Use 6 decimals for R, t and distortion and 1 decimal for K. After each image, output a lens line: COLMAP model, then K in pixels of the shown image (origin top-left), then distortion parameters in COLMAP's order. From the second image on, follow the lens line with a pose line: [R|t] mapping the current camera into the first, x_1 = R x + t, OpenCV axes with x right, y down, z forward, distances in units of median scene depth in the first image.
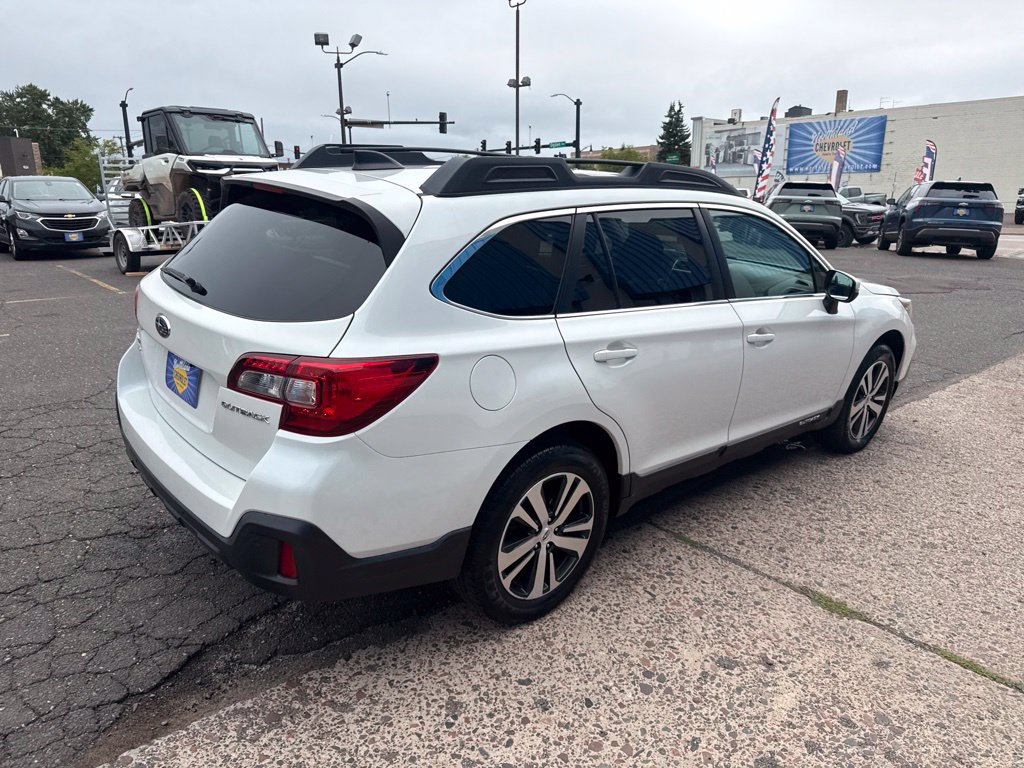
lens RADIAL K [[717.1, 0, 520.1], [0, 717.1, 389.7], [0, 0, 1]] dist [0.037198, -0.043299]
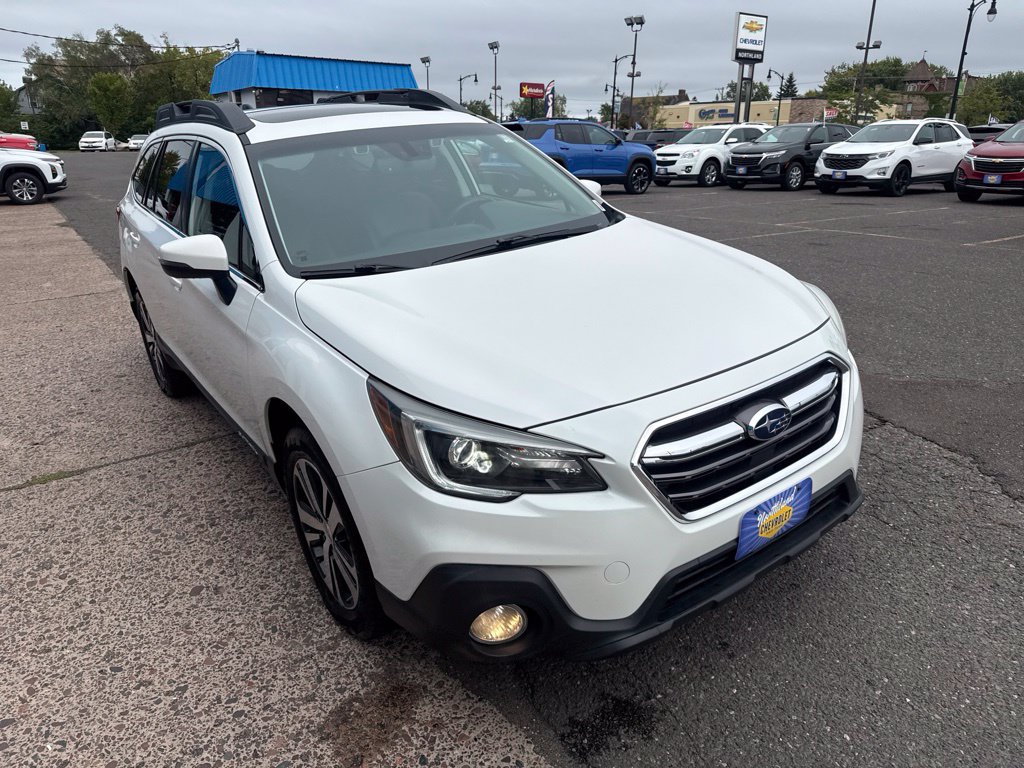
lens RADIAL K [[717.1, 0, 515.2], [0, 717.1, 383.8], [0, 0, 1]] dist [0.037198, -0.043299]
pose [[-0.114698, 0.321132, -0.940063, 1.498948], [-0.261488, 0.903176, 0.340436, -0.477213], [0.958368, 0.284862, -0.019620, 1.816703]]
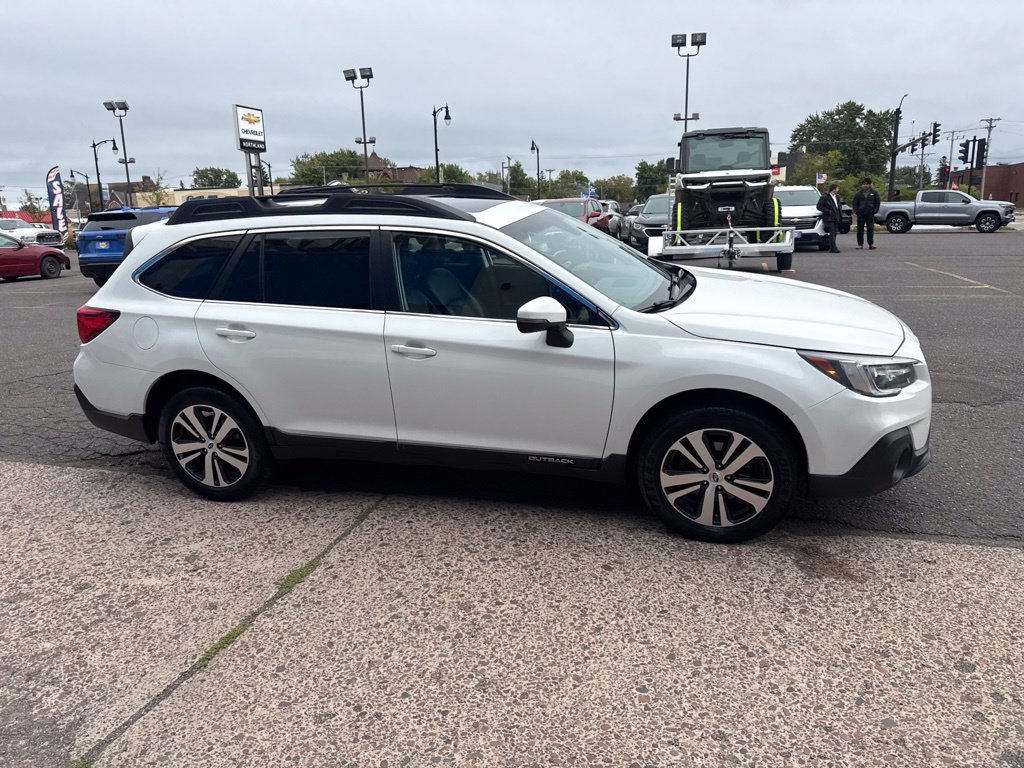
lens RADIAL K [[717.1, 0, 517.3], [0, 717.1, 392.8], [0, 0, 1]] dist [0.037198, -0.043299]
pose [[0.536867, 0.187209, -0.822634, 1.591091], [-0.188819, 0.976998, 0.099110, -0.176606], [0.822266, 0.102120, 0.559866, 0.655304]]
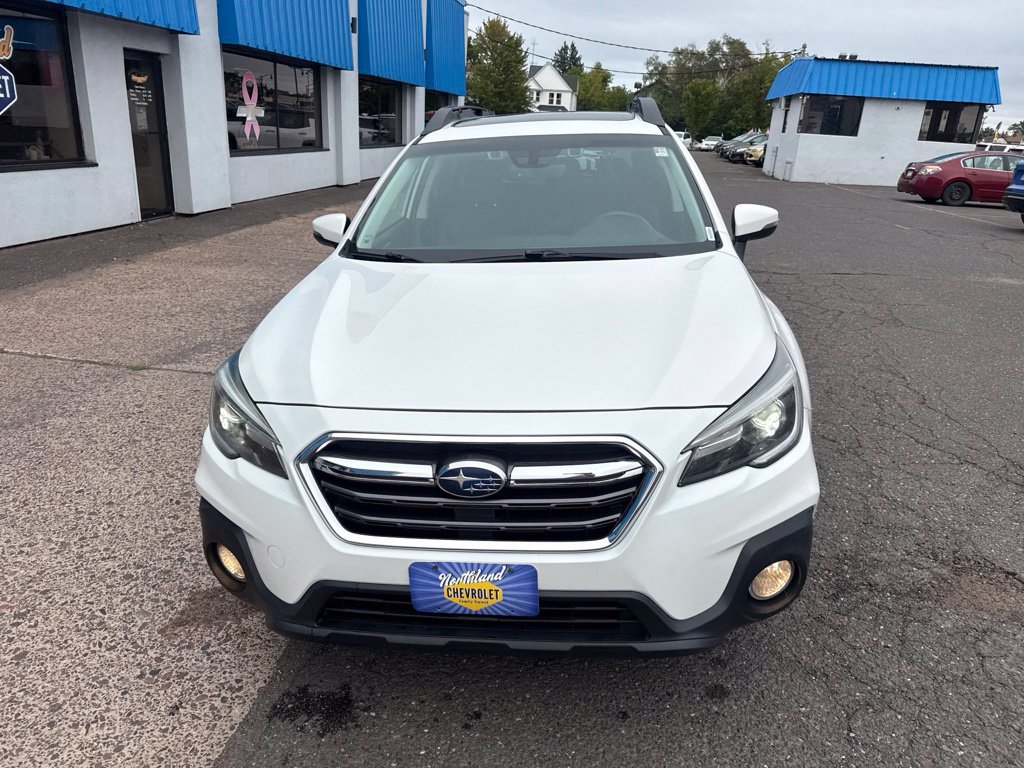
lens RADIAL K [[717.1, 0, 515.6], [0, 717.1, 387.6], [0, 0, 1]] dist [0.037198, -0.043299]
pose [[-0.749976, 0.190699, -0.633380, 1.182621], [-0.218832, 0.832092, 0.509643, -0.656166], [0.624218, 0.520824, -0.582318, 2.379202]]
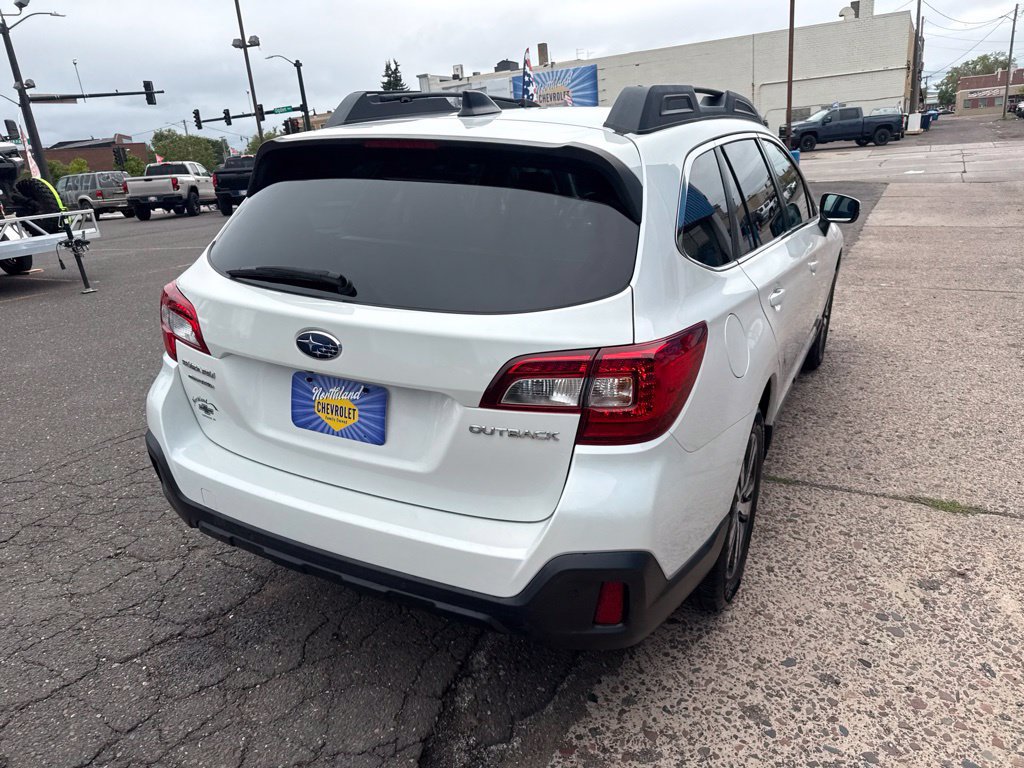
lens RADIAL K [[717.1, 0, 518.9], [0, 717.1, 388.1], [0, 0, 1]] dist [0.037198, -0.043299]
pose [[0.932443, -0.181805, 0.312245, -0.476544], [0.167498, 0.983219, 0.072288, -0.055534], [-0.320148, -0.015104, 0.947247, 0.215980]]
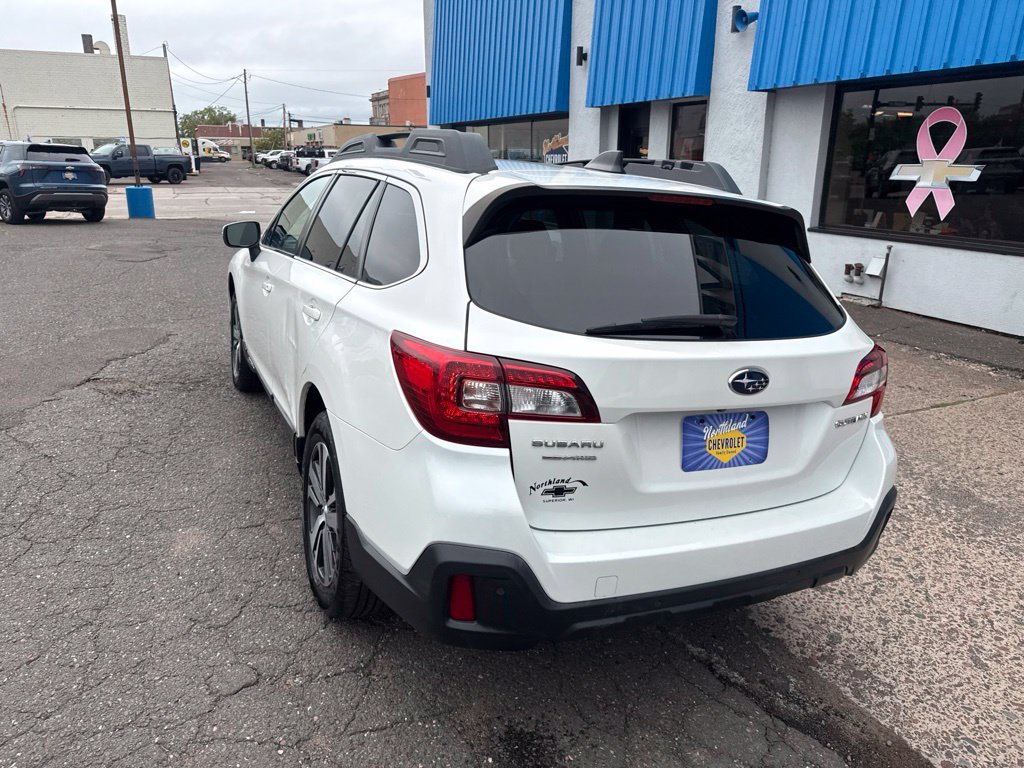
lens RADIAL K [[717.1, 0, 515.7], [0, 717.1, 380.5], [0, 0, 1]] dist [0.037198, -0.043299]
pose [[0.278760, -0.277598, 0.919365, -1.137471], [0.235391, 0.947860, 0.214829, -0.280337], [-0.931066, 0.156525, 0.329570, 0.862841]]
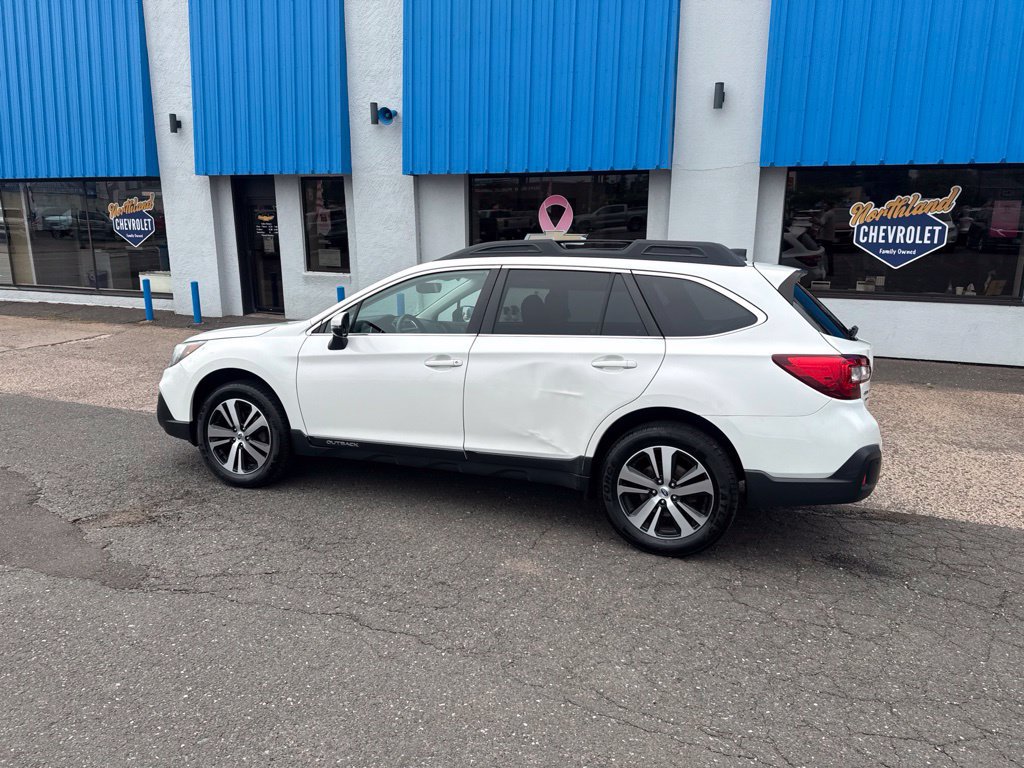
lens RADIAL K [[717.1, 0, 515.0], [0, 717.1, 381.0], [0, 0, 1]] dist [0.037198, -0.043299]
pose [[-0.463643, -0.198045, 0.863605, -1.419857], [0.223275, 0.917128, 0.330189, -0.699089], [-0.857428, 0.345911, -0.381002, 2.132938]]
